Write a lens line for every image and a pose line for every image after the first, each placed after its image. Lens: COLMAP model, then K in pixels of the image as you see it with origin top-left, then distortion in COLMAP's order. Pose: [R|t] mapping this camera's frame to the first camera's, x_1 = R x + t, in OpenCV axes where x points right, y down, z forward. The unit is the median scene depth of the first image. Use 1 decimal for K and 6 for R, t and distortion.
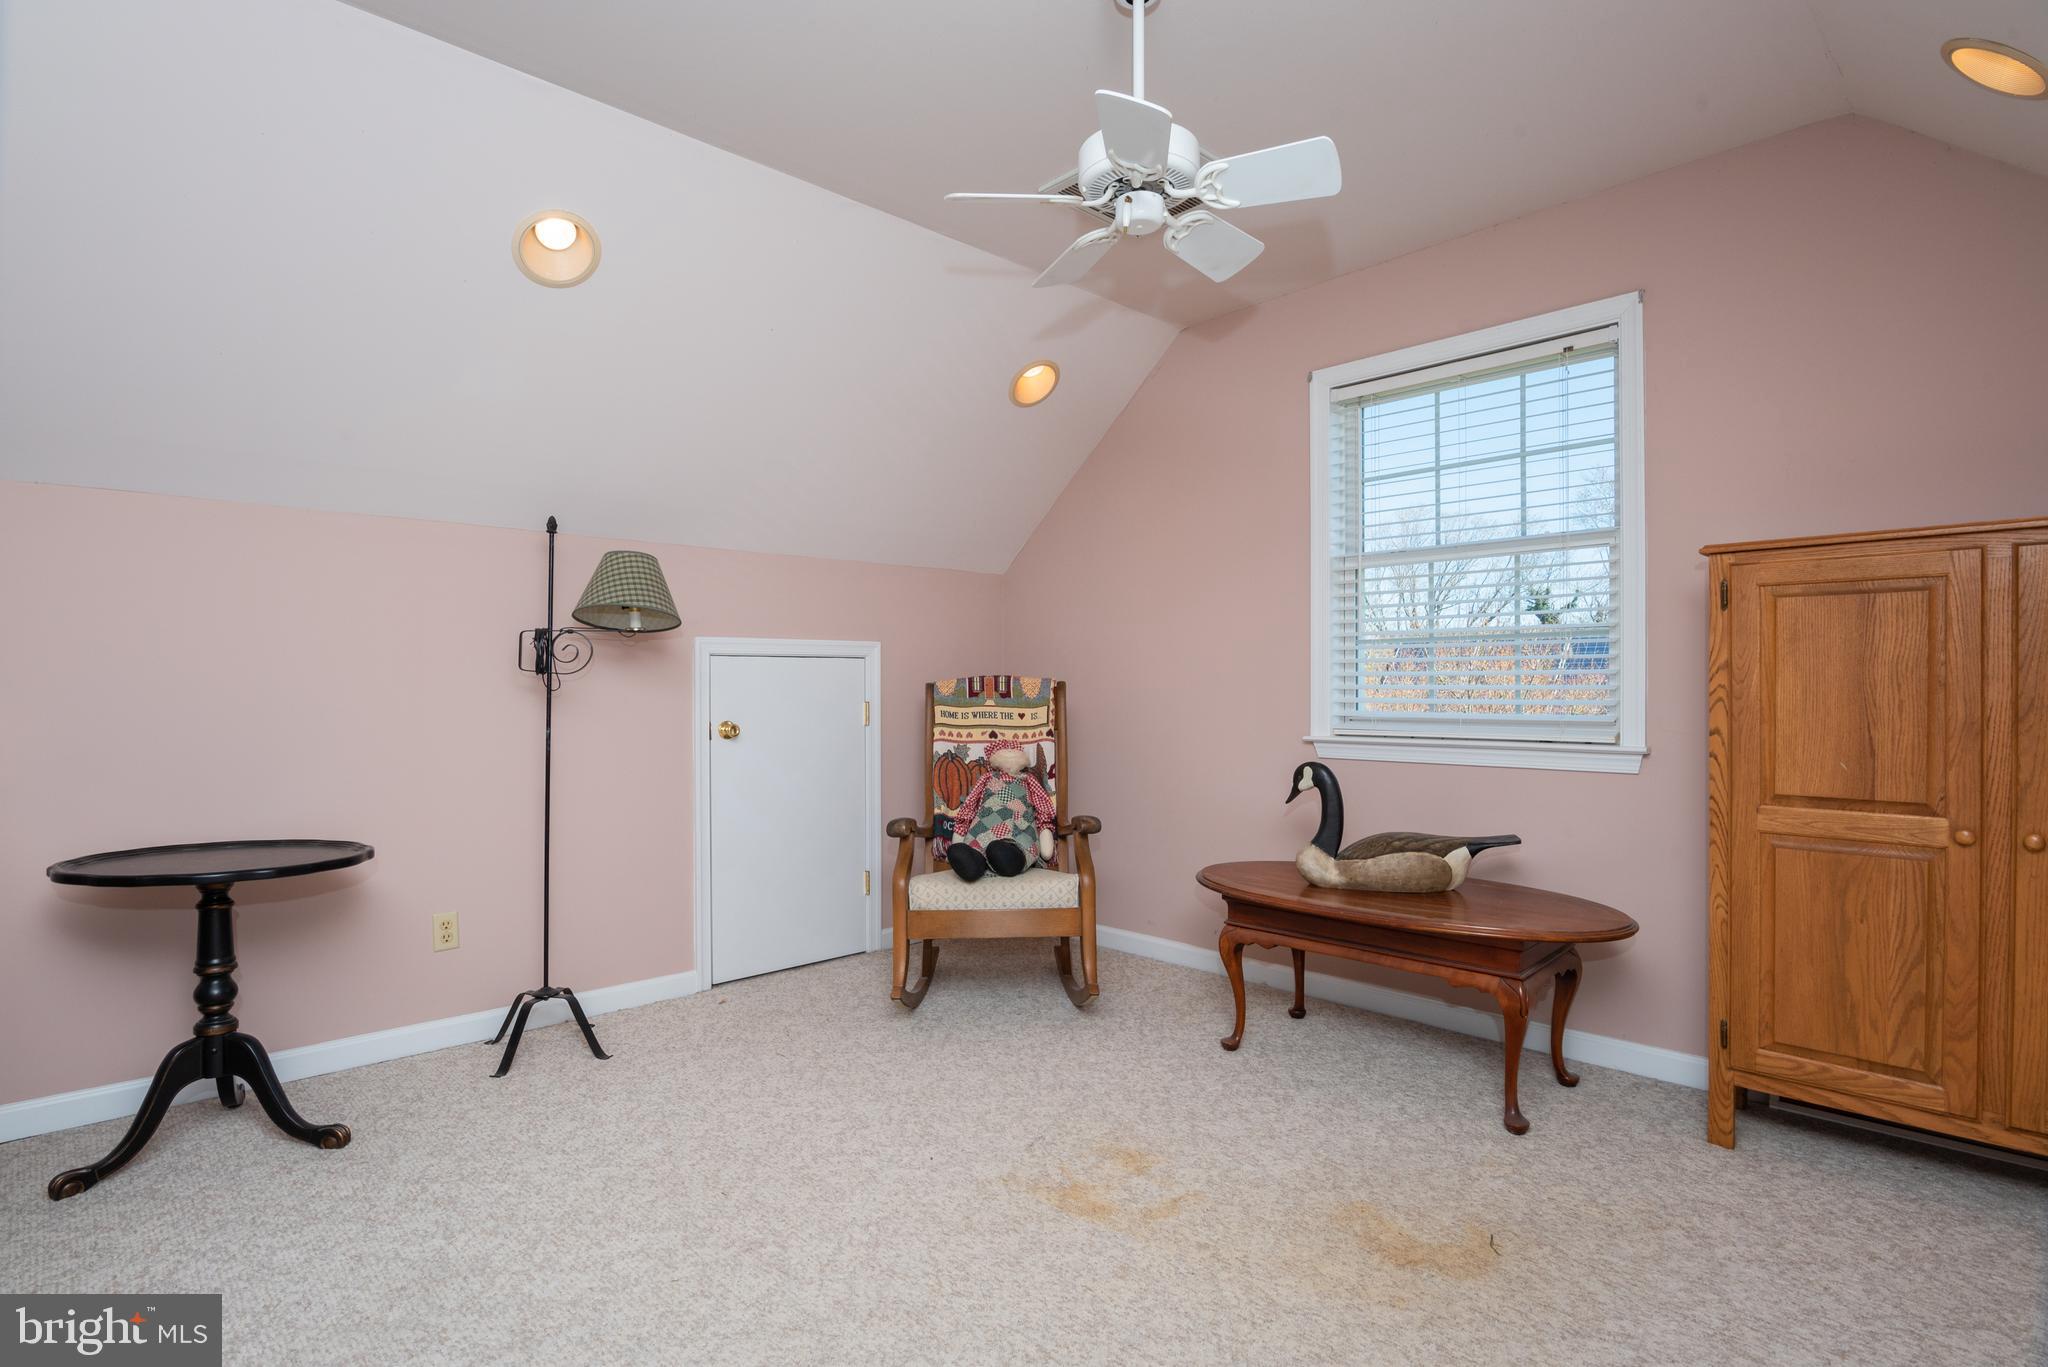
lens RADIAL K [[1024.4, 0, 1016.7], [0, 1024.4, 679.3], [0, 0, 1]] dist [-0.019547, -0.001227]
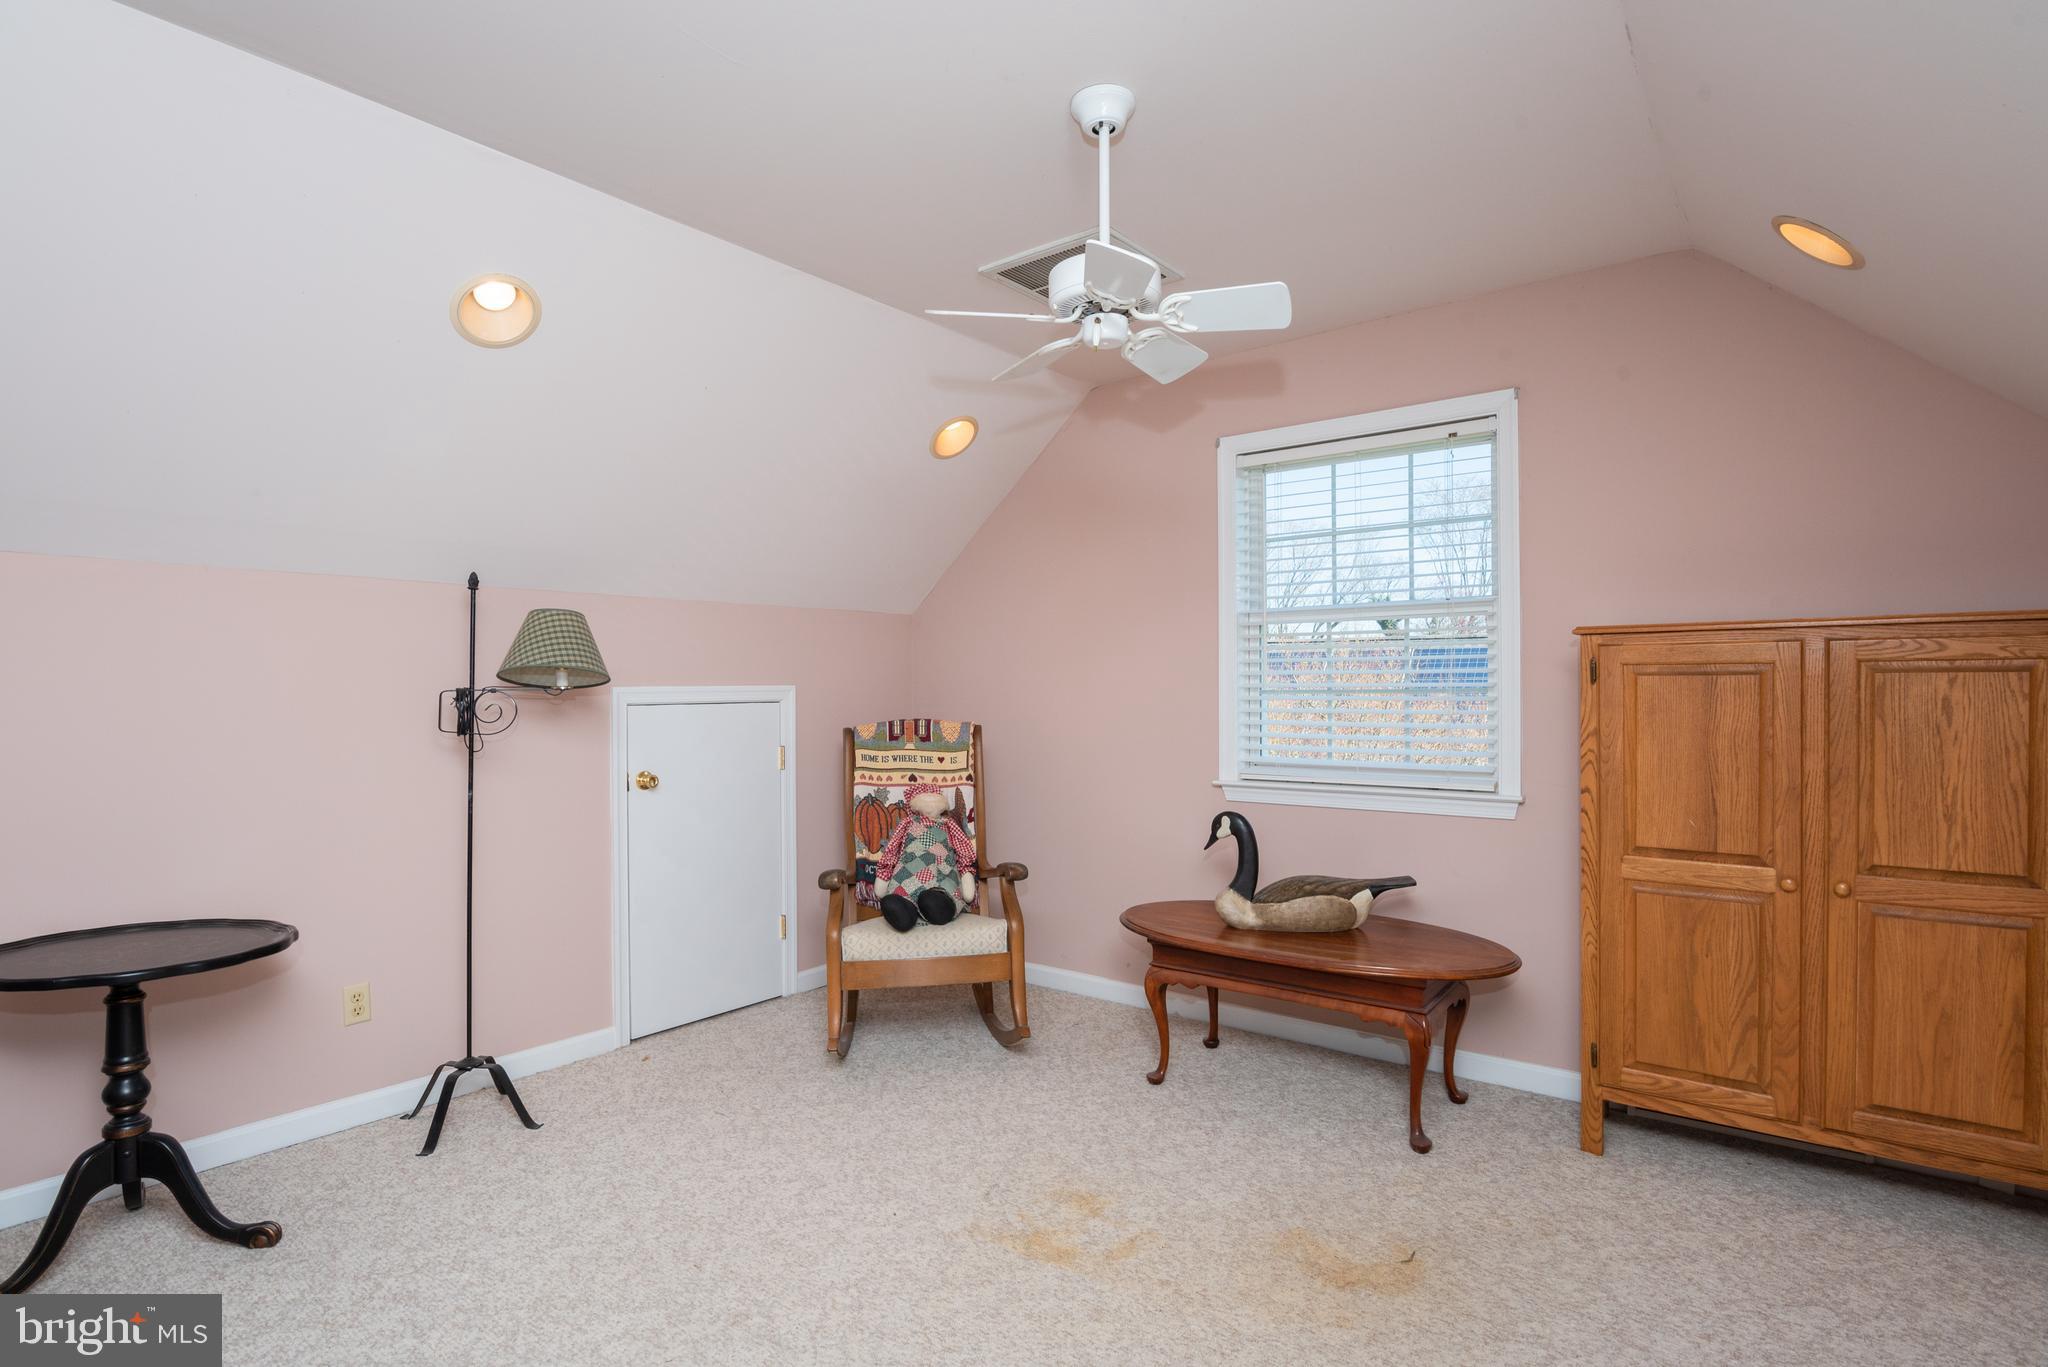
lens RADIAL K [[1024.4, 0, 1032.6], [0, 1024.4, 689.6], [0, 0, 1]] dist [-0.019547, -0.001227]
pose [[0.990281, -0.002983, 0.139049, -0.085344], [0.003171, 0.999994, -0.001128, -0.061459], [-0.139045, 0.001558, 0.990285, -0.046751]]
